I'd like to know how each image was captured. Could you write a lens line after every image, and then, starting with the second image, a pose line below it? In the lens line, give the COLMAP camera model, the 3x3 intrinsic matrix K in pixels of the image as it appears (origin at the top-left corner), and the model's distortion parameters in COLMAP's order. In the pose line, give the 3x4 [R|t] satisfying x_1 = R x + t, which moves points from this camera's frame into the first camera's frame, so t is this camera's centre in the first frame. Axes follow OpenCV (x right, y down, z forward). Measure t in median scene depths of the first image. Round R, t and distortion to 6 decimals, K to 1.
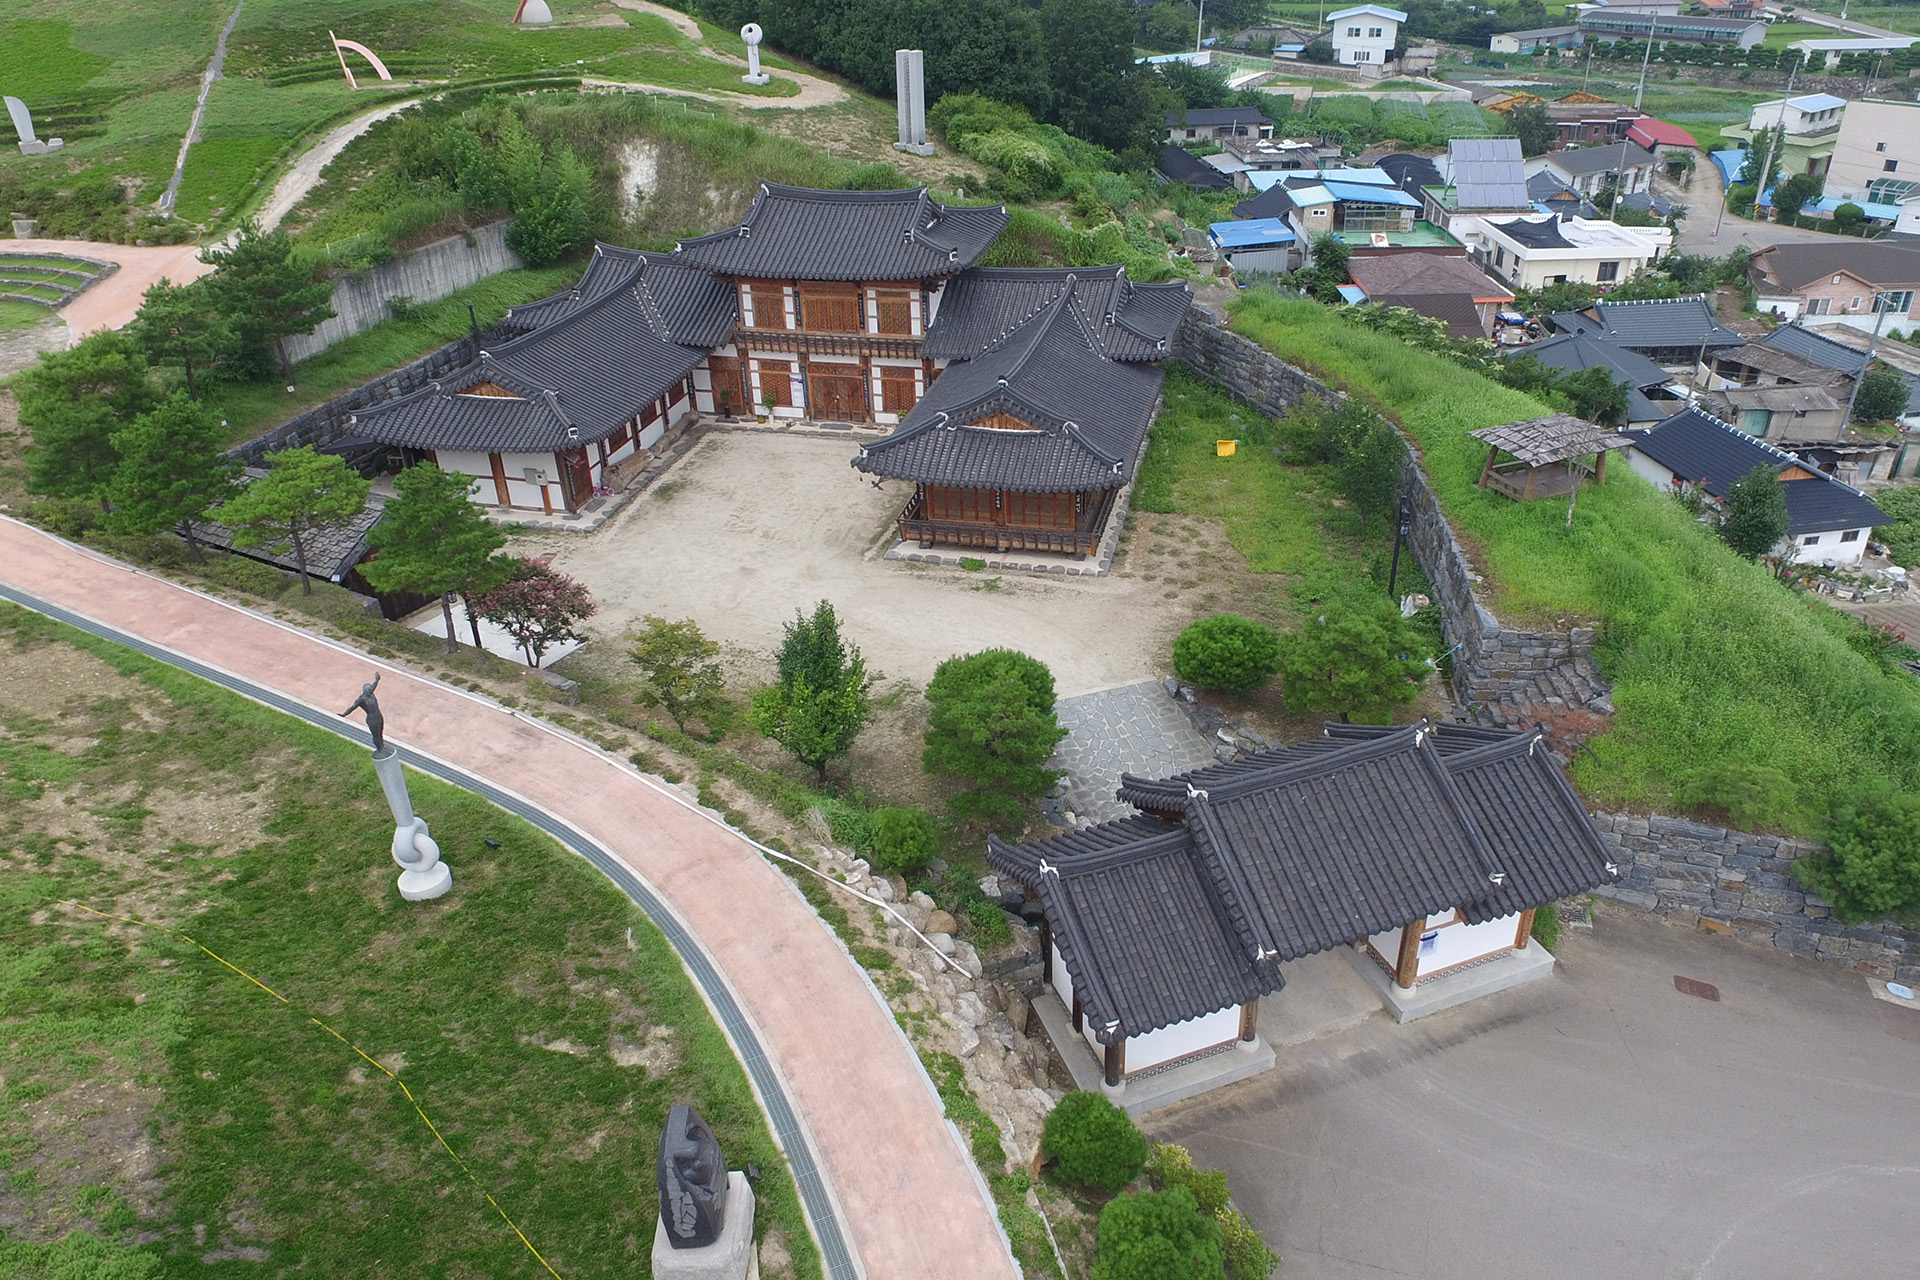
lens RADIAL K [[1292.4, 0, 960.0], [0, 1292.4, 640.0], [0, 0, 1]] dist [-0.001270, 0.000099]
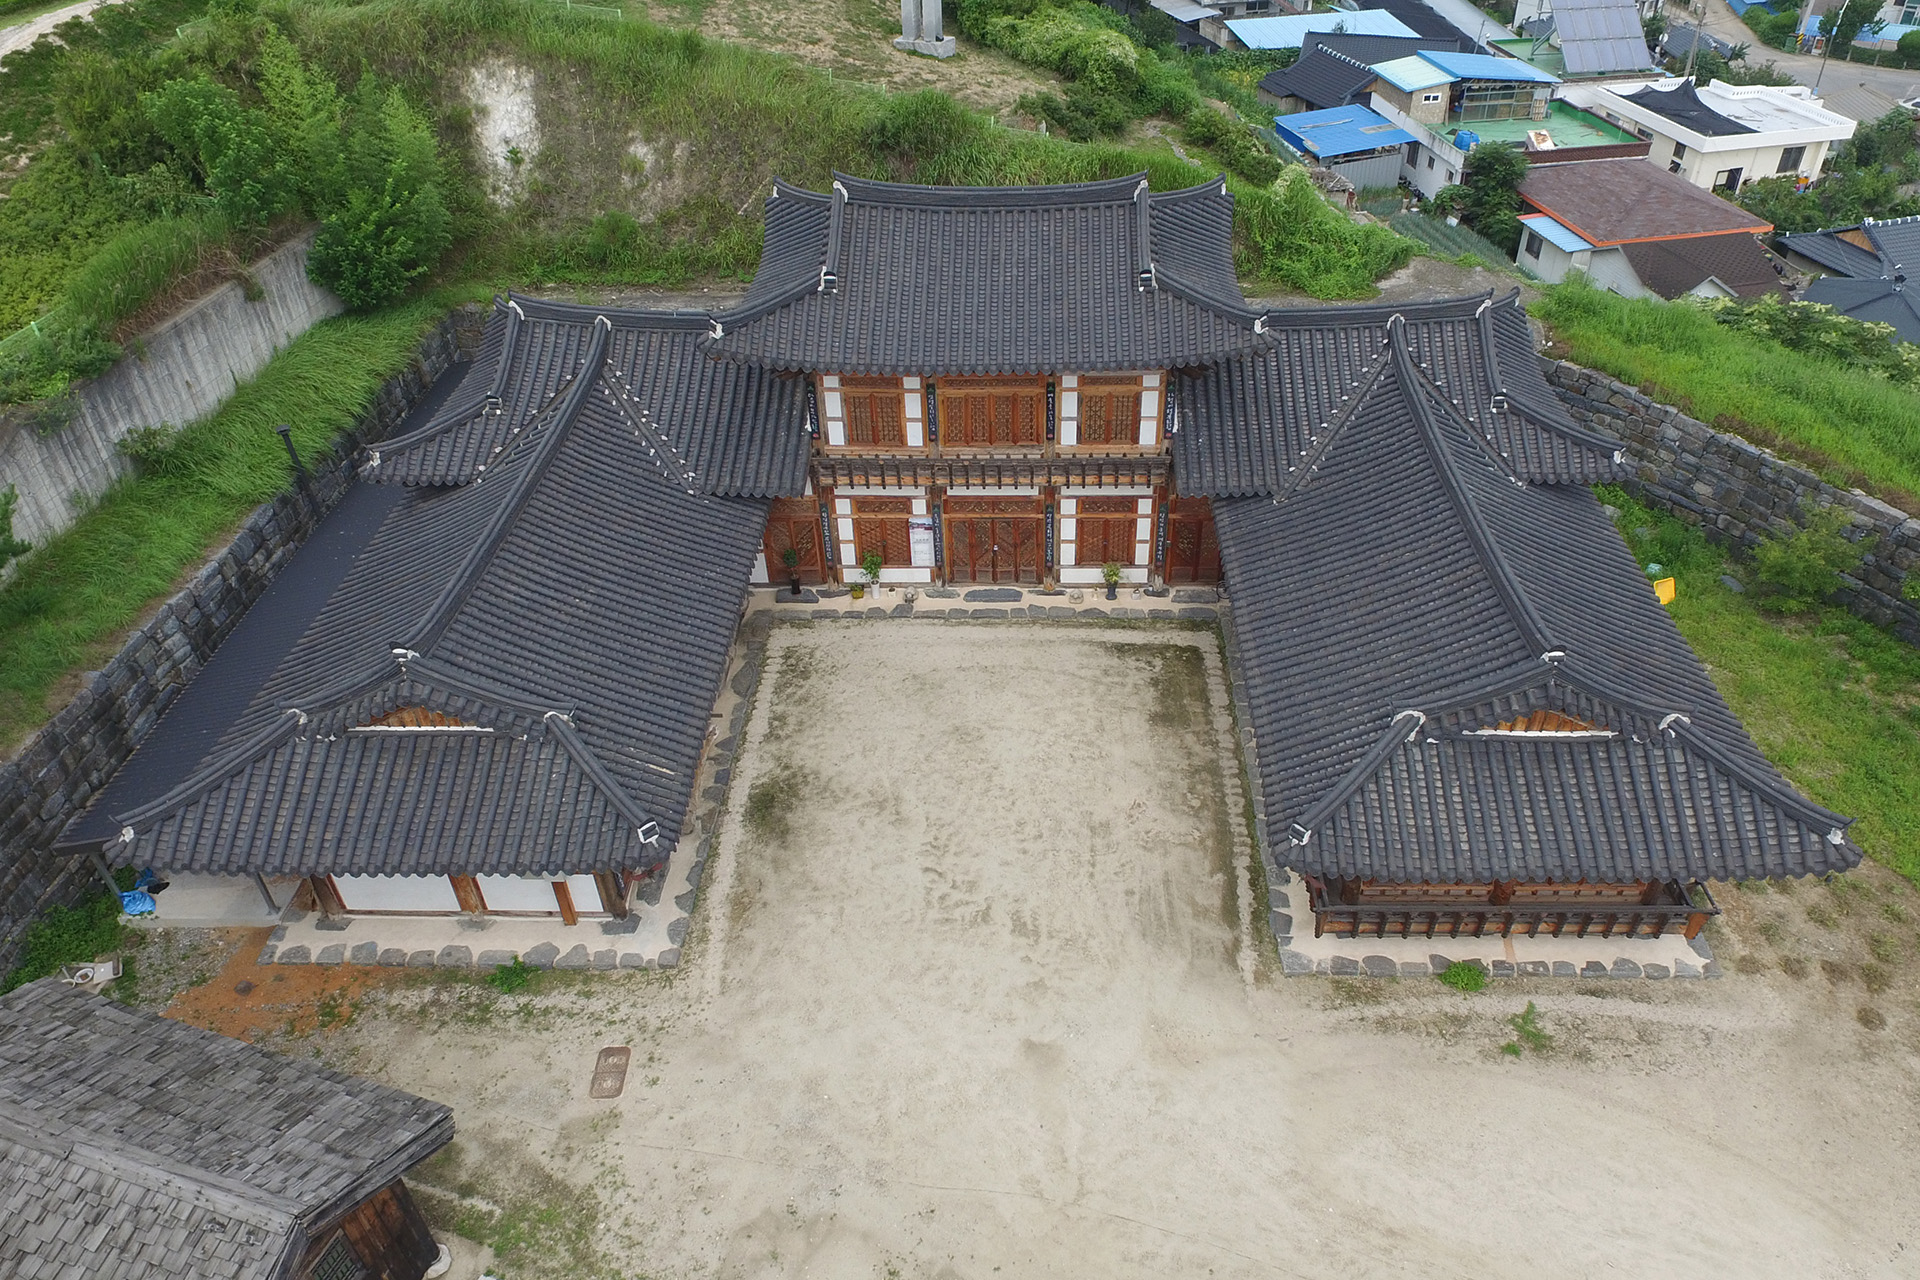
lens RADIAL K [[1292.4, 0, 960.0], [0, 1292.4, 640.0], [0, 0, 1]] dist [-0.001270, 0.000099]
pose [[0.980328, -0.119925, 0.156765, -0.204919], [0.098895, 0.985802, 0.135695, -0.226721], [-0.170813, -0.117523, 0.978270, 0.429603]]
